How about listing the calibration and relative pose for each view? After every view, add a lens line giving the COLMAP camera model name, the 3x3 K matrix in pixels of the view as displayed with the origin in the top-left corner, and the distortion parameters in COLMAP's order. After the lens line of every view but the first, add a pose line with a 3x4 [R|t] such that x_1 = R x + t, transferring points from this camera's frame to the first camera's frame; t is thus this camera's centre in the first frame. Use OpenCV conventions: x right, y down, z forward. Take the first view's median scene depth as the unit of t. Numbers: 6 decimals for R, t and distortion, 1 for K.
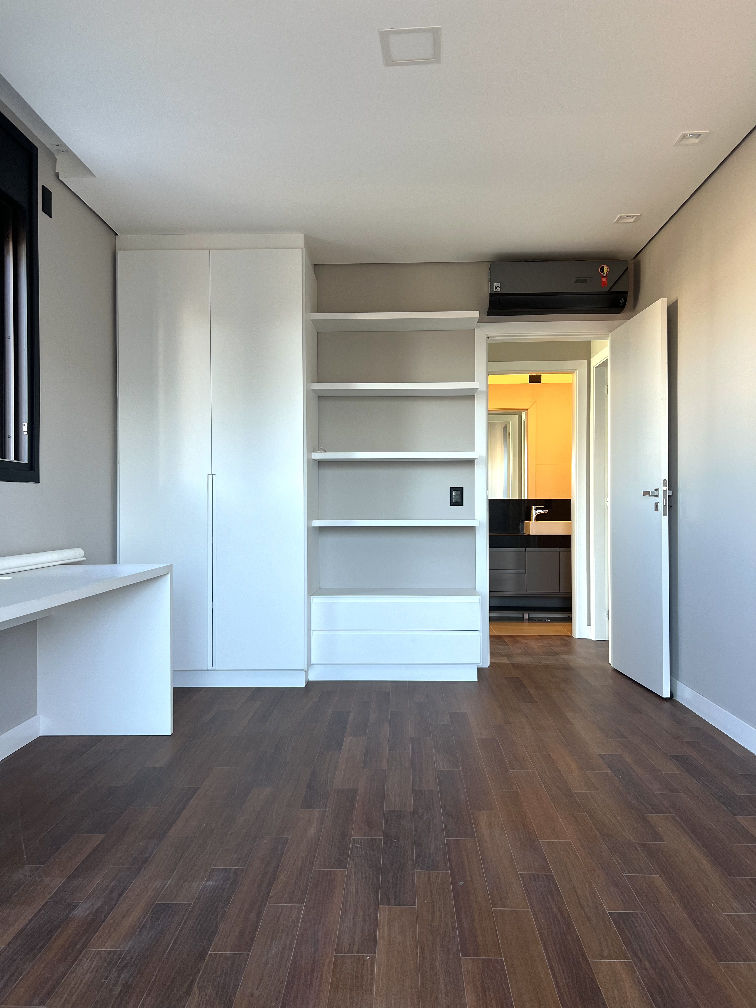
lens RADIAL K [[751.8, 0, 376.4], [0, 751.8, 509.7], [0, 0, 1]] dist [0.029069, -0.046569]
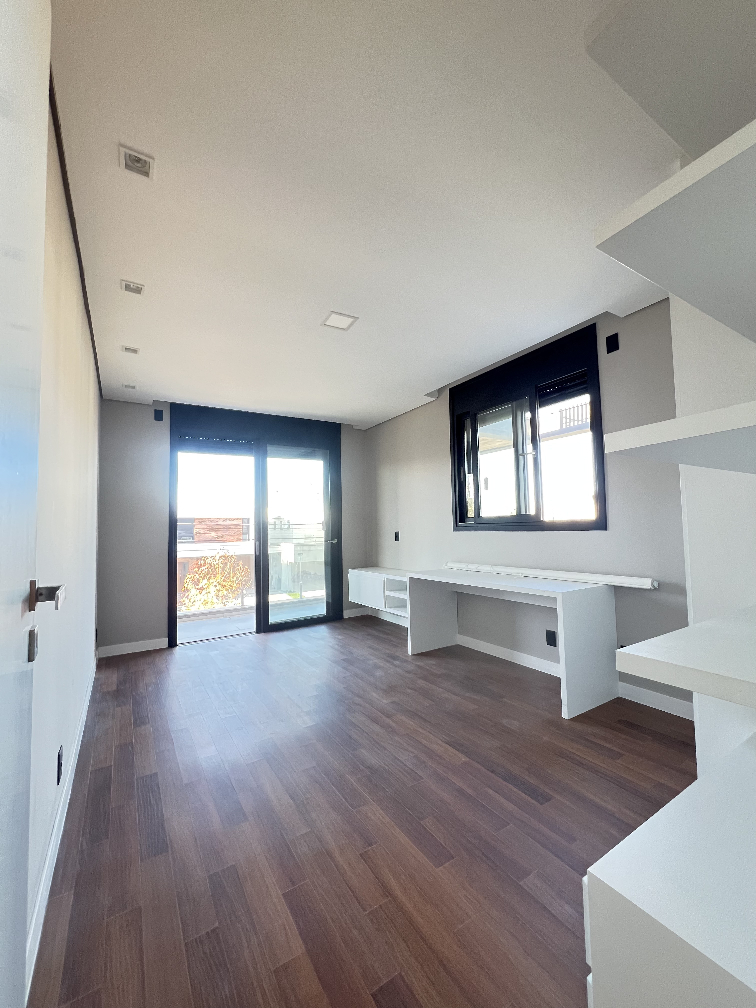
lens RADIAL K [[404.1, 0, 375.8], [0, 404.1, 505.4], [0, 0, 1]] dist [0.000626, -0.000014]
pose [[-0.830595, -0.010878, -0.556771, 0.571900], [0.024522, 0.998125, -0.056084, -0.070817], [0.556337, -0.060236, -0.828771, 1.967372]]
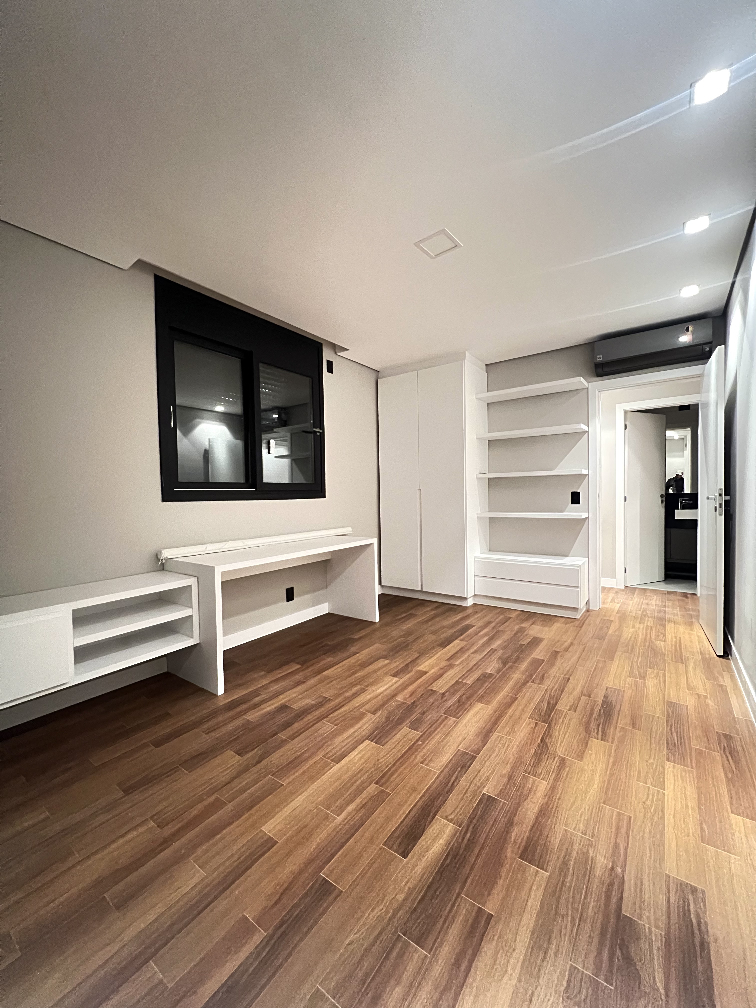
lens RADIAL K [[401.3, 0, 377.1], [0, 401.3, 505.8], [0, 0, 1]] dist [-0.005407, -0.000063]
pose [[0.829082, 0.004234, -0.559112, 0.448358], [0.014617, 0.999465, 0.029244, -0.061553], [0.558936, -0.032418, 0.828577, 0.170035]]
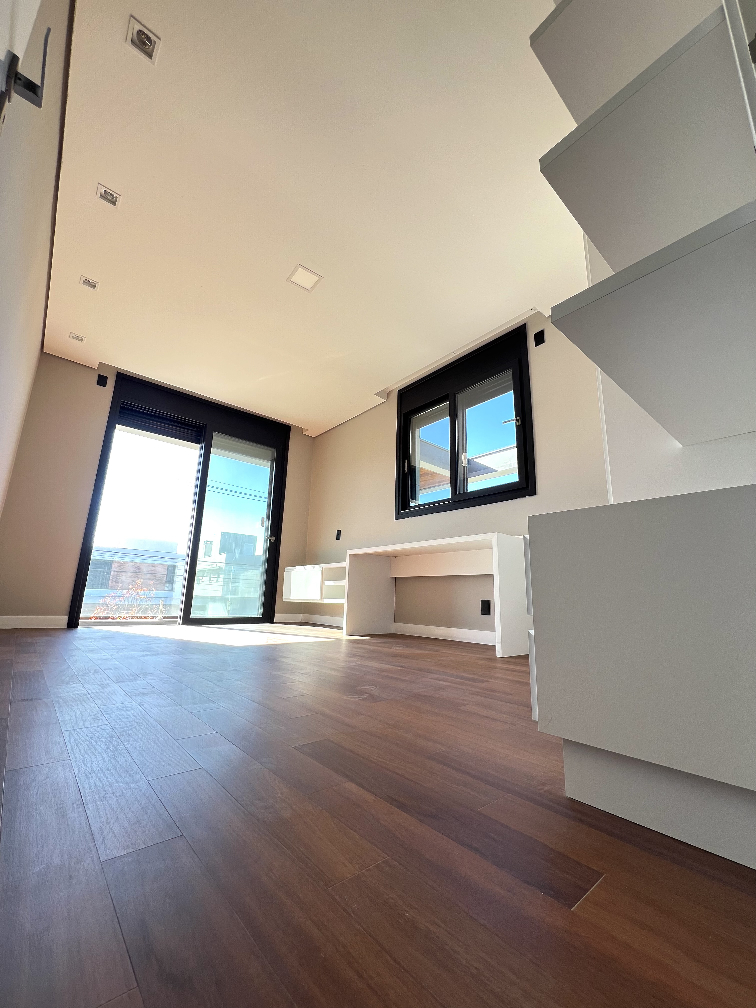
lens RADIAL K [[404.1, 0, 375.8], [0, 404.1, 505.4], [0, 0, 1]] dist [0.000626, -0.000014]
pose [[-0.734674, -0.173956, -0.655739, 0.559487], [-0.026472, 0.973182, -0.228509, 0.279770], [0.677904, -0.150521, -0.719576, 1.930854]]
